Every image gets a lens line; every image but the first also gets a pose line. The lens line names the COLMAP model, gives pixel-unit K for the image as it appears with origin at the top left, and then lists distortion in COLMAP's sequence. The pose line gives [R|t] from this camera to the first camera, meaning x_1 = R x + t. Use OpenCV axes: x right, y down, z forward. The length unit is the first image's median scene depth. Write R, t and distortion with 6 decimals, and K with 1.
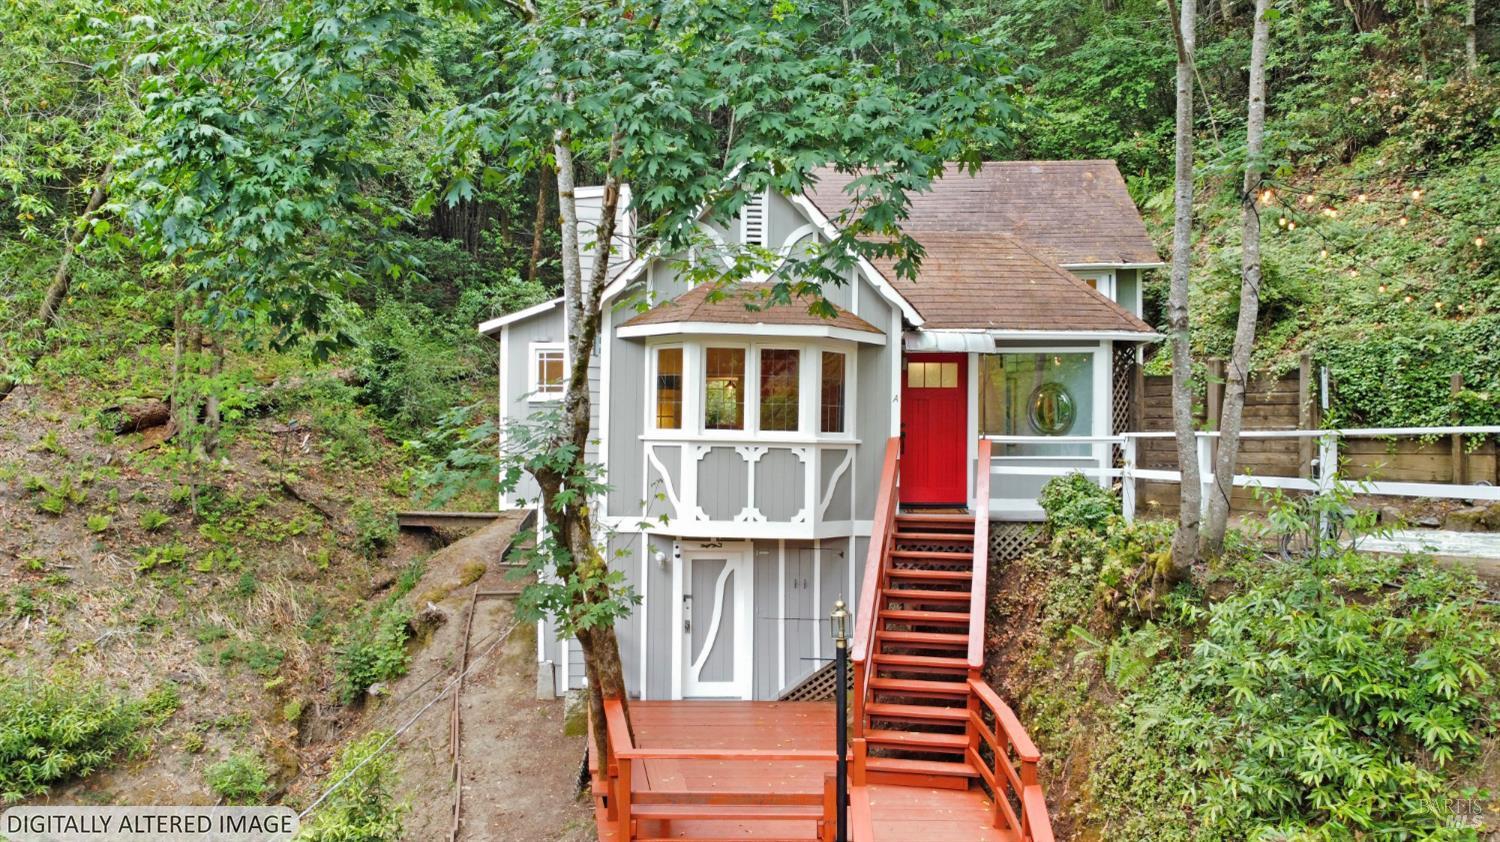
lens RADIAL K [[1131.1, 0, 750.3], [0, 1131.1, 423.7], [0, 0, 1]] dist [0.001335, 0.000659]
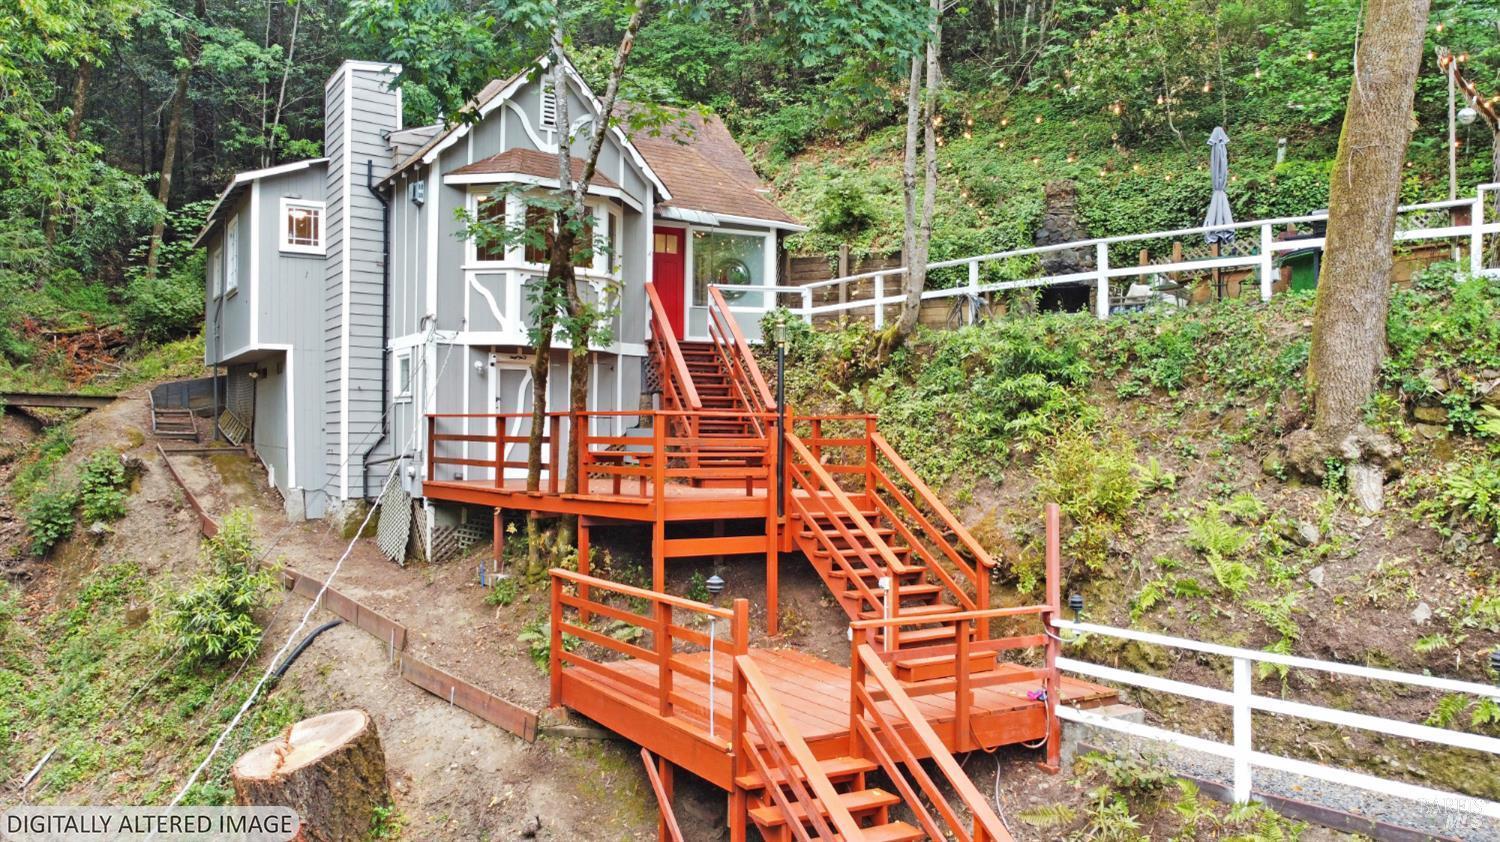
lens RADIAL K [[1132.4, 0, 750.0], [0, 1132.4, 421.0], [0, 0, 1]] dist [0.005106, -0.004242]
pose [[0.858628, 0.006838, 0.512553, -0.407773], [-0.008101, 0.999967, 0.000230, 0.156525], [-0.512535, -0.004350, 0.858655, -0.193061]]
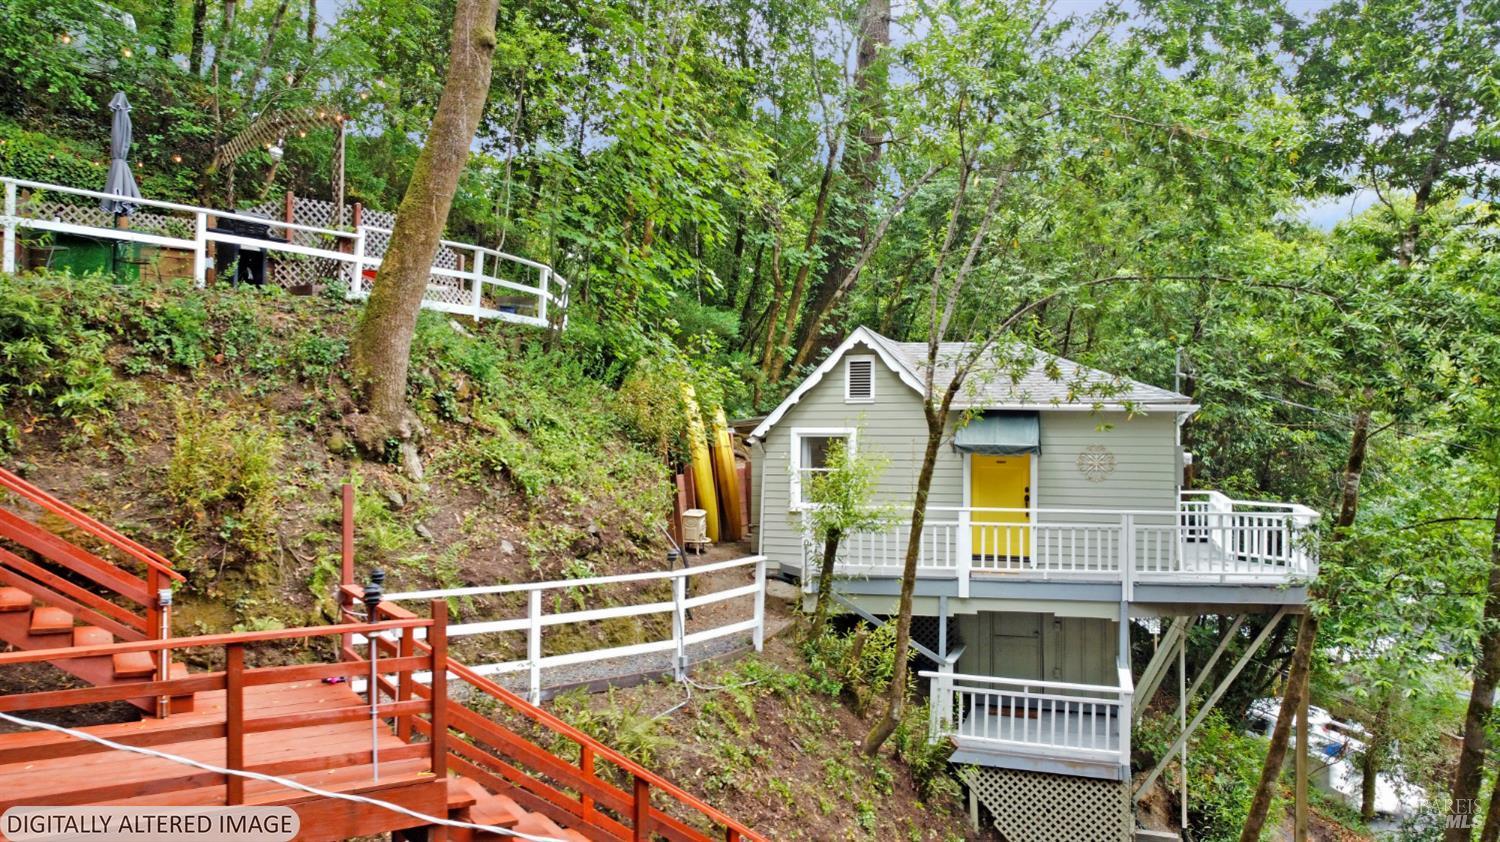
lens RADIAL K [[1132.4, 0, 750.0], [0, 1132.4, 421.0], [0, 0, 1]] dist [0.005106, -0.004242]
pose [[-0.521237, -0.001591, 0.853411, -0.613669], [-0.023510, 0.999646, -0.012495, 0.168474], [-0.853088, -0.026577, -0.521089, 0.443044]]
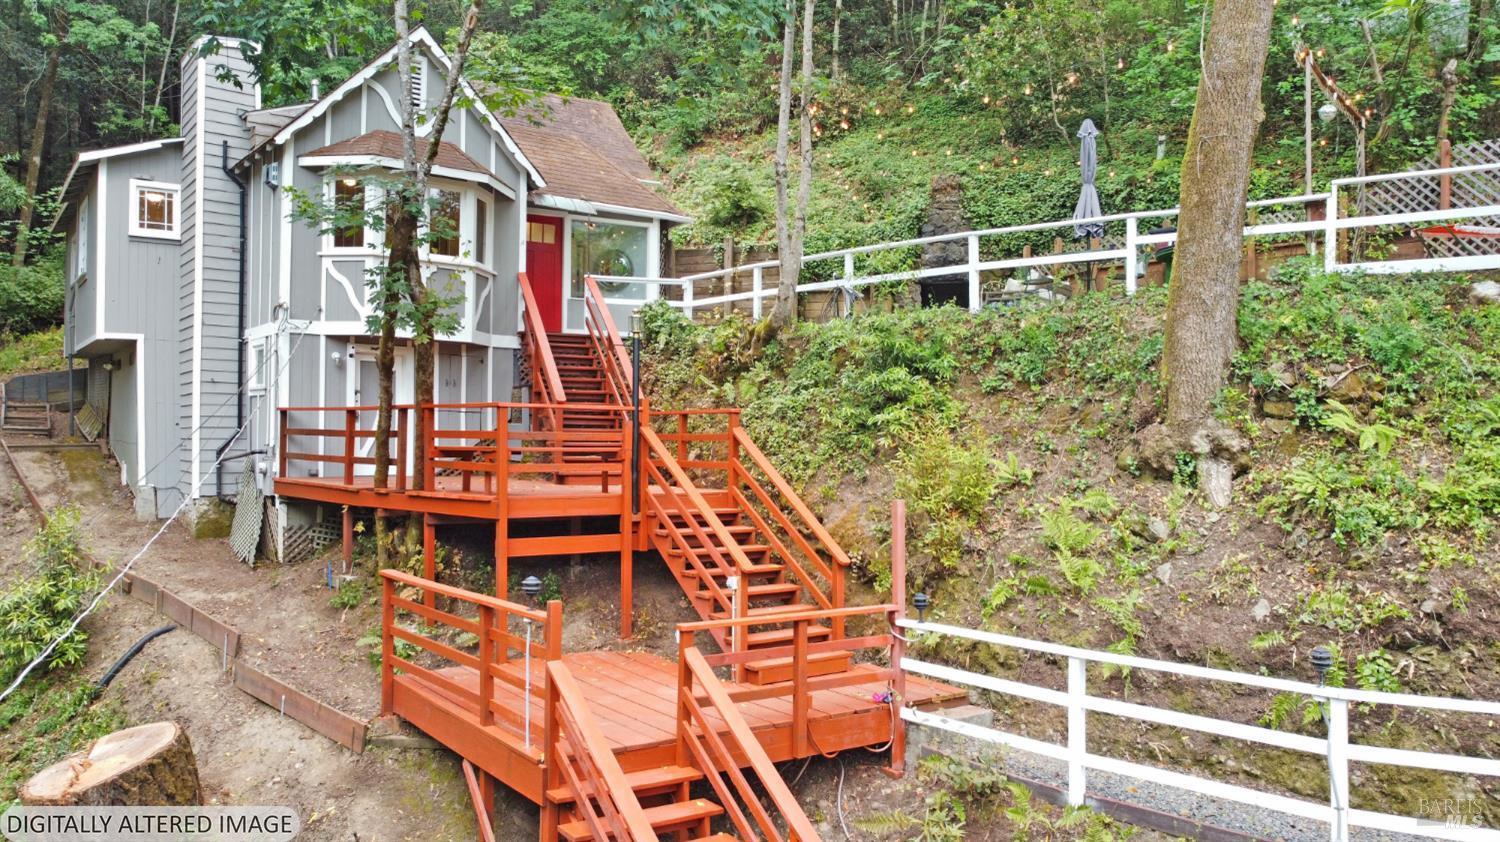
lens RADIAL K [[1131.1, 0, 750.3], [0, 1131.1, 423.7], [0, 0, 1]] dist [0.001335, 0.000659]
pose [[0.824606, 0.007230, 0.565661, -0.346858], [-0.010706, 0.999939, 0.002825, 0.159803], [-0.565606, -0.008386, 0.824633, -0.195304]]
